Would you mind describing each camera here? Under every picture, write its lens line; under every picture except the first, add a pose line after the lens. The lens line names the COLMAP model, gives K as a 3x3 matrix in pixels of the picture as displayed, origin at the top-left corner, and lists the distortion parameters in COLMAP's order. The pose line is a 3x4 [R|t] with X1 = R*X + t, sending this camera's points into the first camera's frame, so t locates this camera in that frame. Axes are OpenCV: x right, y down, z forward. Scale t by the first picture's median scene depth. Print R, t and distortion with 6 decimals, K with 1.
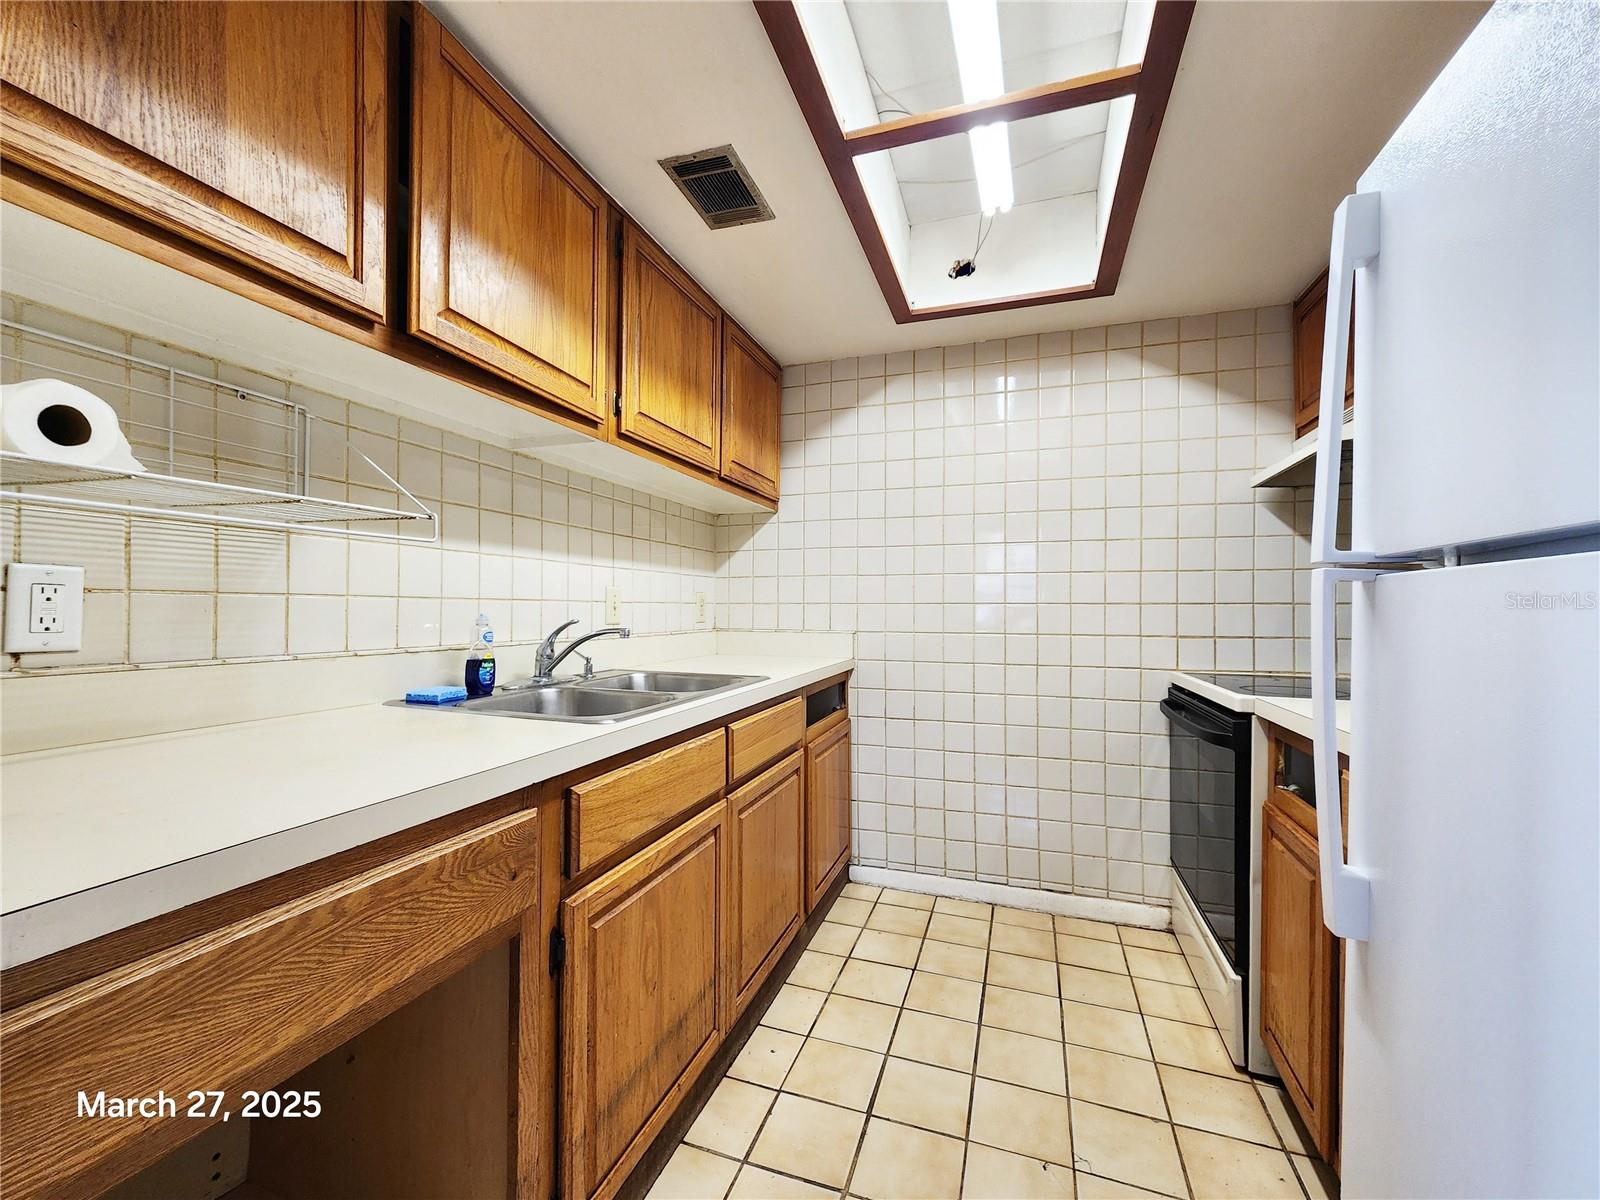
lens RADIAL K [[653.1, 0, 785.0], [0, 653.1, 598.7], [0, 0, 1]] dist [-0.001962, 0.001059]
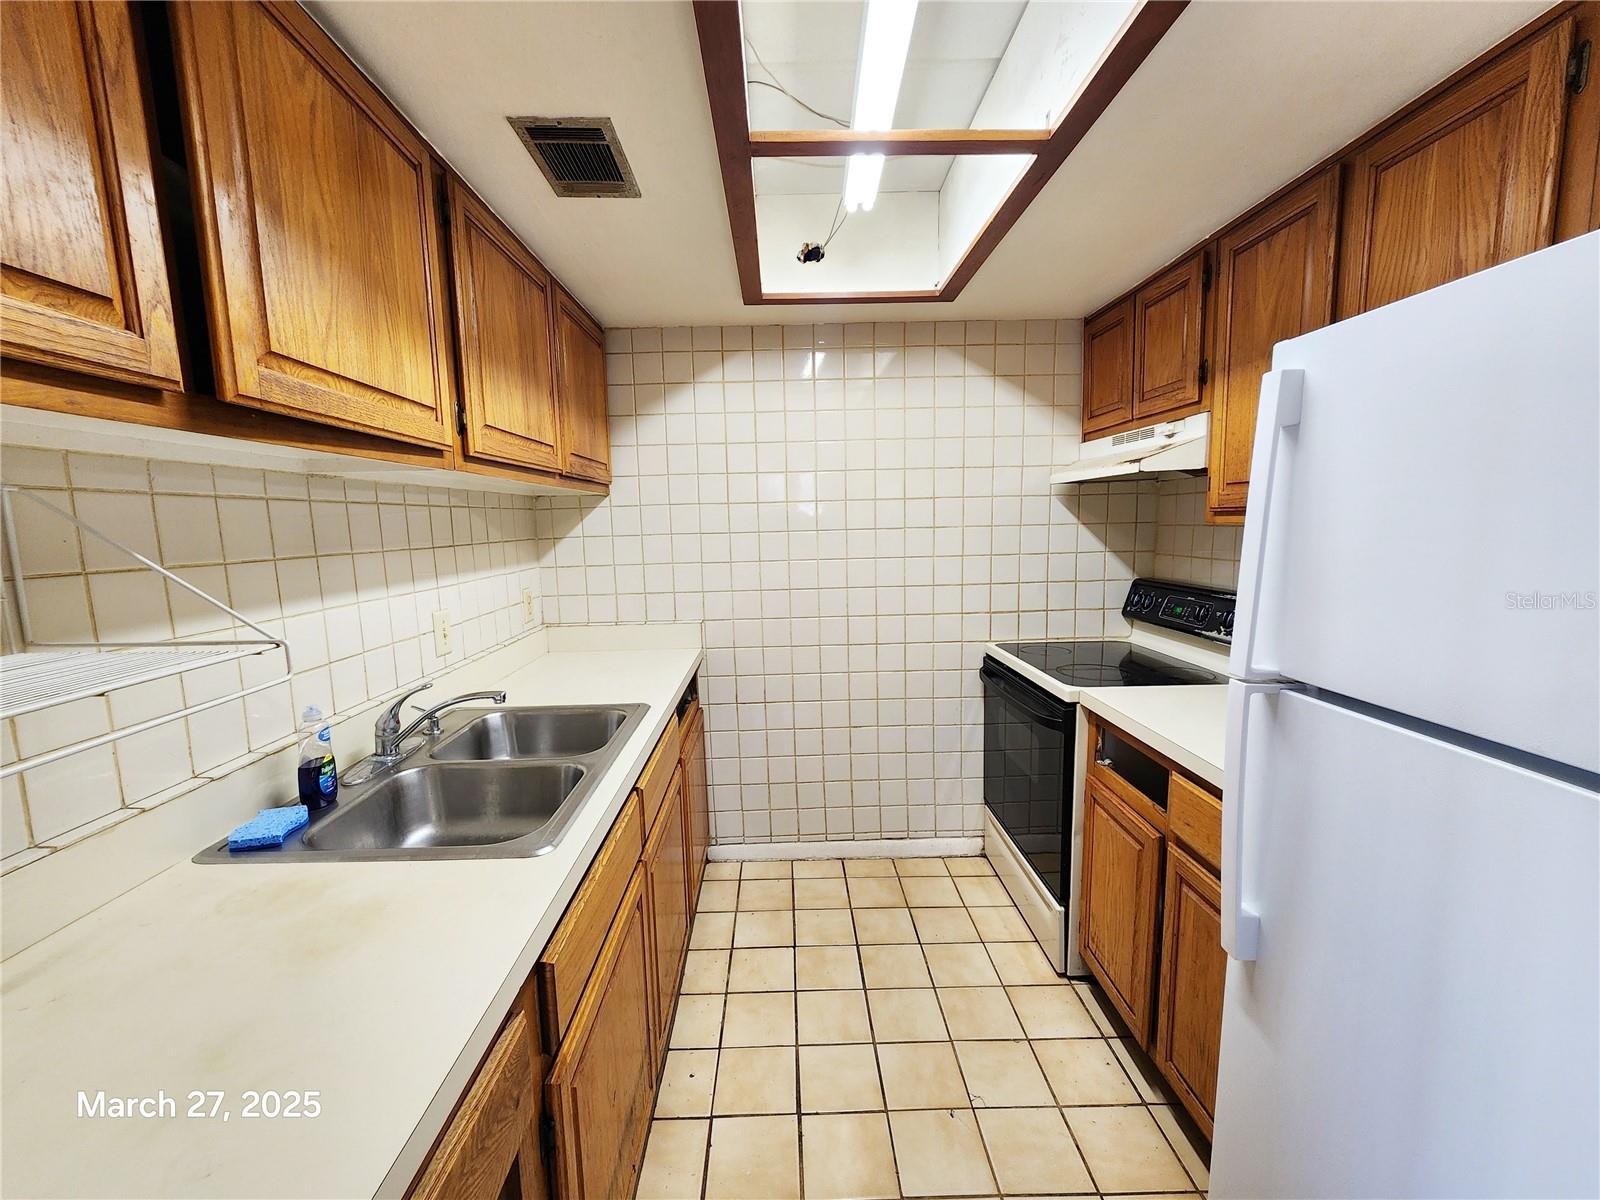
lens RADIAL K [[653.1, 0, 792.1], [0, 653.1, 603.5], [0, 0, 1]] dist [-0.001962, 0.001059]
pose [[0.936780, -0.072519, 0.342321, -0.161081], [0.027788, 0.990617, 0.133812, -0.165281], [-0.348813, -0.115839, 0.930006, 0.076413]]
